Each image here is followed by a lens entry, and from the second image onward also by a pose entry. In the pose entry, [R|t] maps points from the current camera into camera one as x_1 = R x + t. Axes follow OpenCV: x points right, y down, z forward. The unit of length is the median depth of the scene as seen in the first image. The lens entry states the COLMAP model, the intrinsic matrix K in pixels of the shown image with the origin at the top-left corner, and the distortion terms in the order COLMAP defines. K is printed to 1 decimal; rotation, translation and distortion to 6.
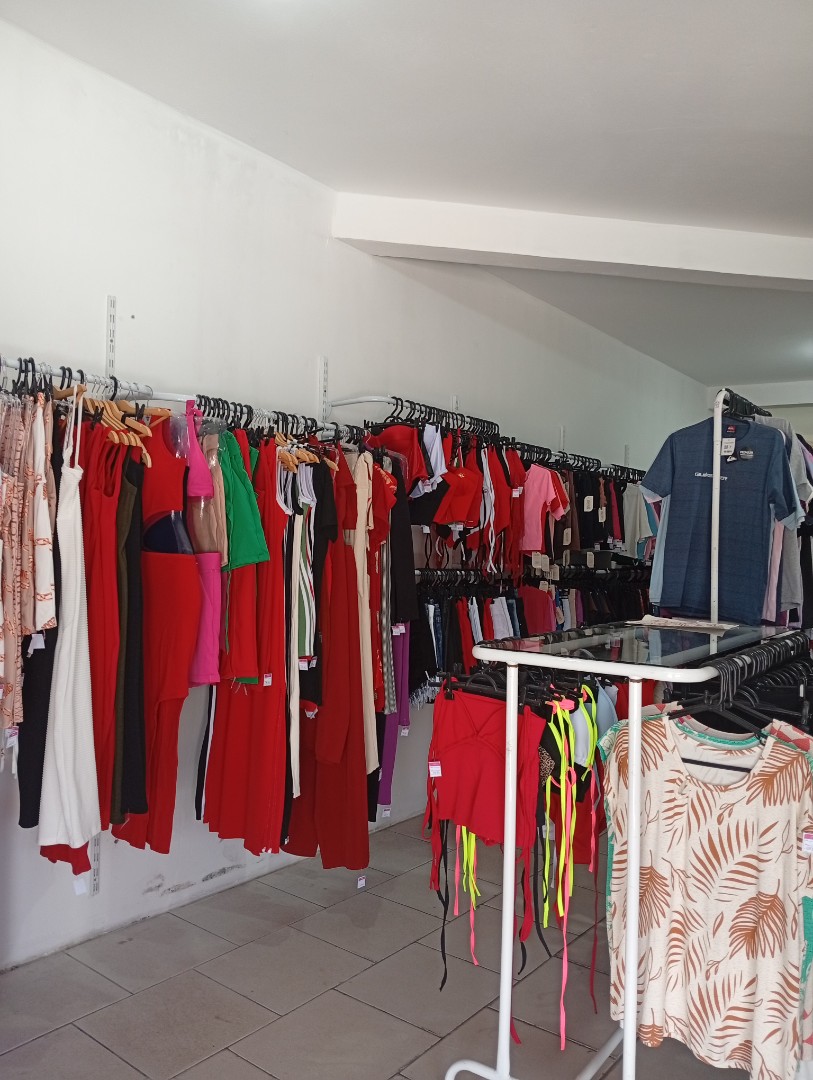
lens RADIAL K [[742.6, 0, 406.5], [0, 742.6, 540.0], [0, 0, 1]] dist [0.006185, -0.000033]
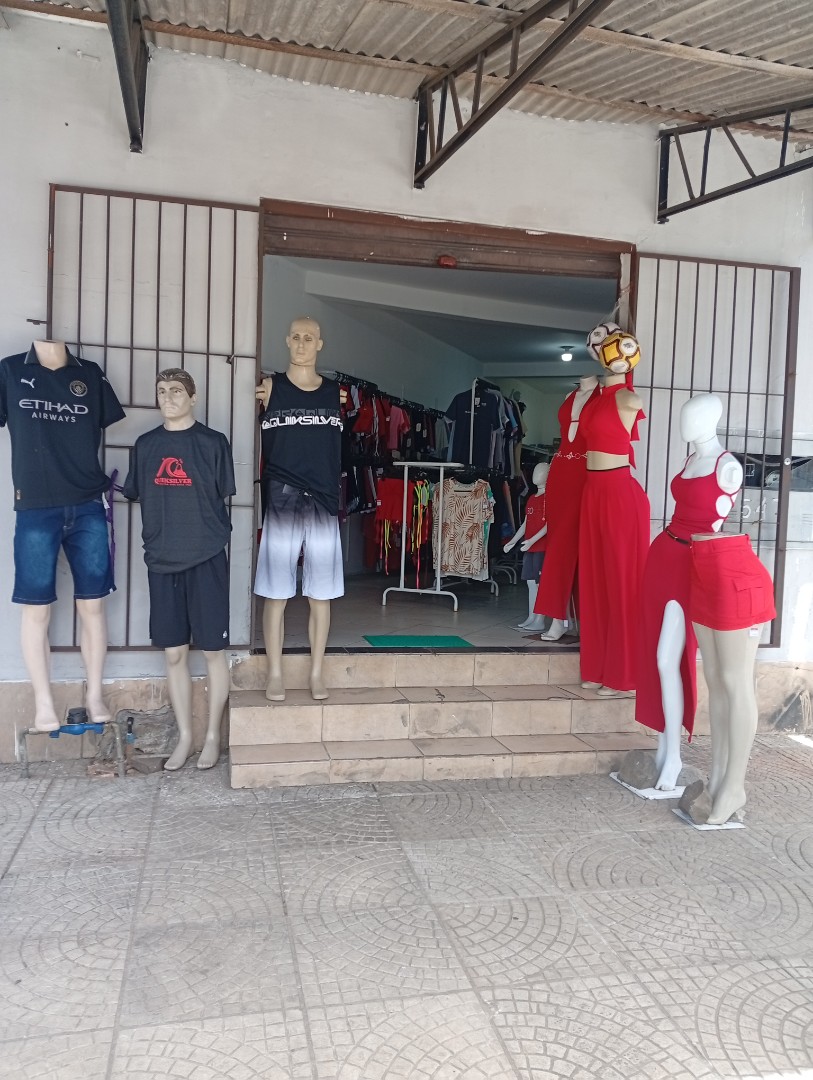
lens RADIAL K [[843.4, 0, 406.5], [0, 843.4, 540.0], [0, 0, 1]] dist [0.000456, -0.000287]
pose [[0.965765, -0.000673, 0.259418, -0.546585], [-0.013048, 0.998605, 0.051167, 0.203391], [-0.259090, -0.052800, 0.964409, -1.736412]]
